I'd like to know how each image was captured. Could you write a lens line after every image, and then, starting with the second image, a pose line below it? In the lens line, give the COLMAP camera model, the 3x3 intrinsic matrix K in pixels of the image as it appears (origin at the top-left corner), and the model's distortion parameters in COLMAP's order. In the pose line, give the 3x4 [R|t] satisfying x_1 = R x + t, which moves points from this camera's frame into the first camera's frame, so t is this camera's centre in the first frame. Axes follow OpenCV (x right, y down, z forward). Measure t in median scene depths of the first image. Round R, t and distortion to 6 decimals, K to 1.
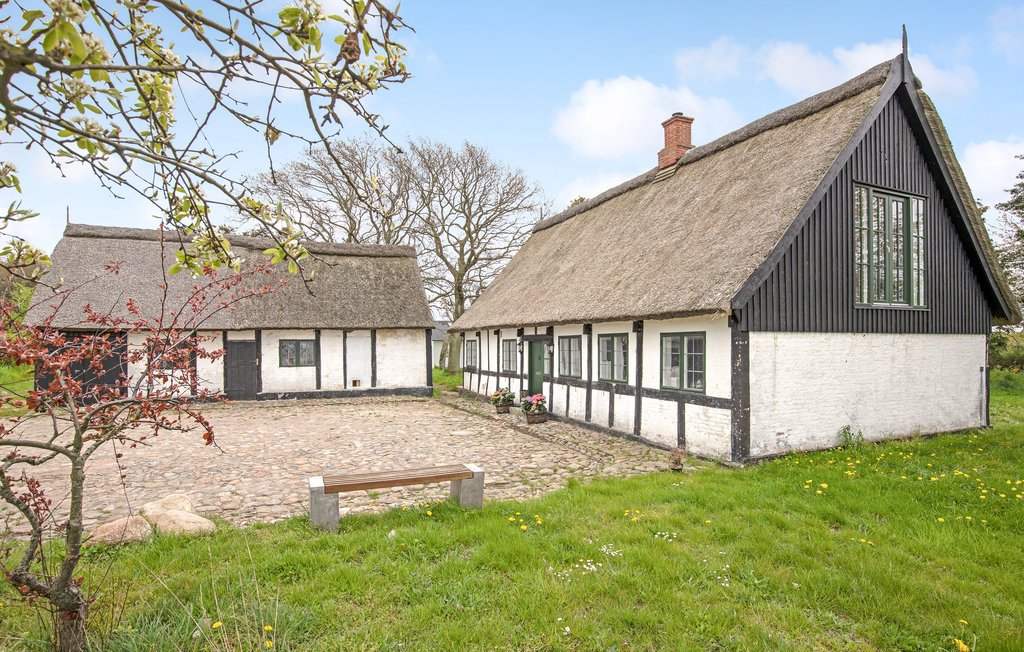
lens RADIAL K [[514.0, 0, 514.1], [0, 514.0, 336.7], [0, 0, 1]] dist [-0.000764, -0.000053]
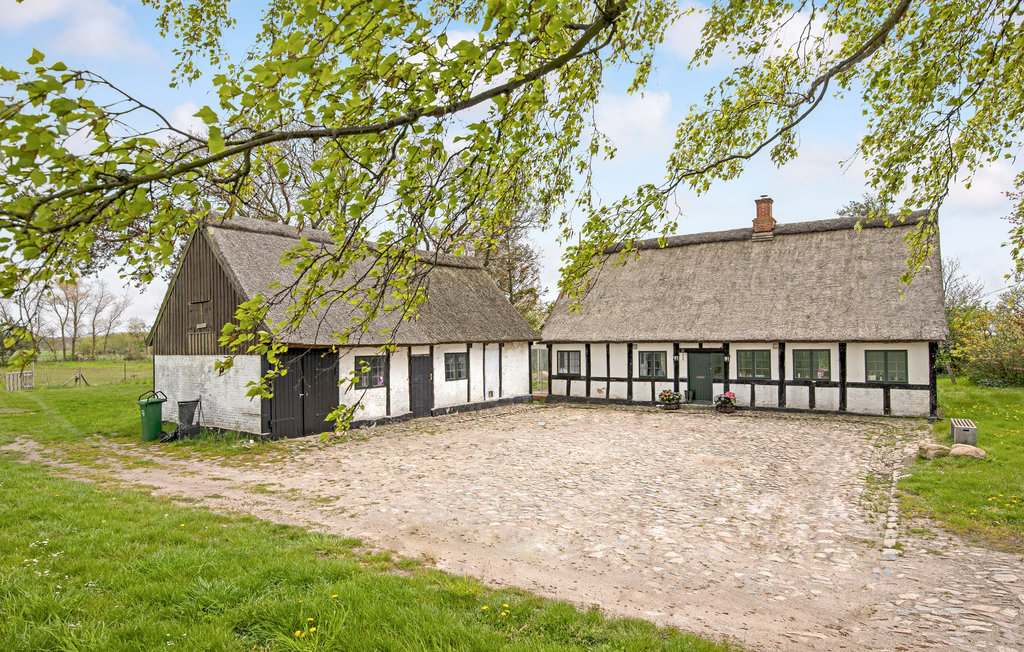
lens RADIAL K [[589.9, 0, 512.0], [0, 589.9, 326.0], [0, 0, 1]] dist [0.000131, 0.000127]
pose [[0.844579, 0.010195, 0.535333, -1.176542], [-0.001335, 0.999856, -0.016935, -0.034270], [-0.535429, 0.013588, 0.844471, -0.028127]]
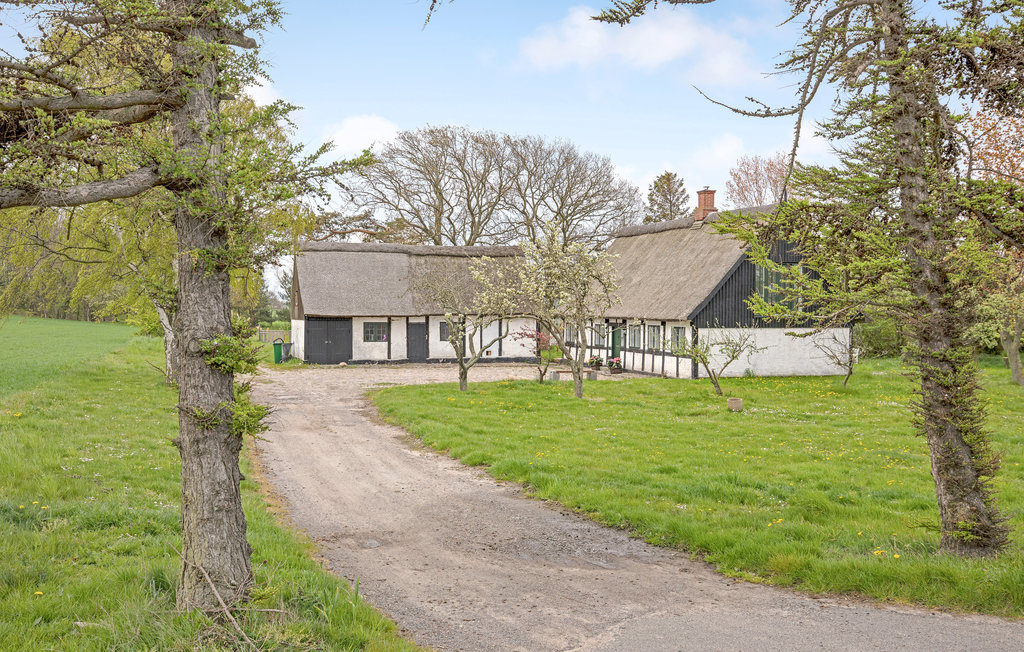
lens RADIAL K [[968.0, 0, 512.0], [0, 968.0, 326.0], [0, 0, 1]] dist [0.001673, 0.000114]
pose [[0.996899, 0.009425, -0.078130, -0.048931], [-0.006657, 0.999344, 0.035611, -0.101580], [0.078415, -0.034980, 0.996307, -2.114191]]
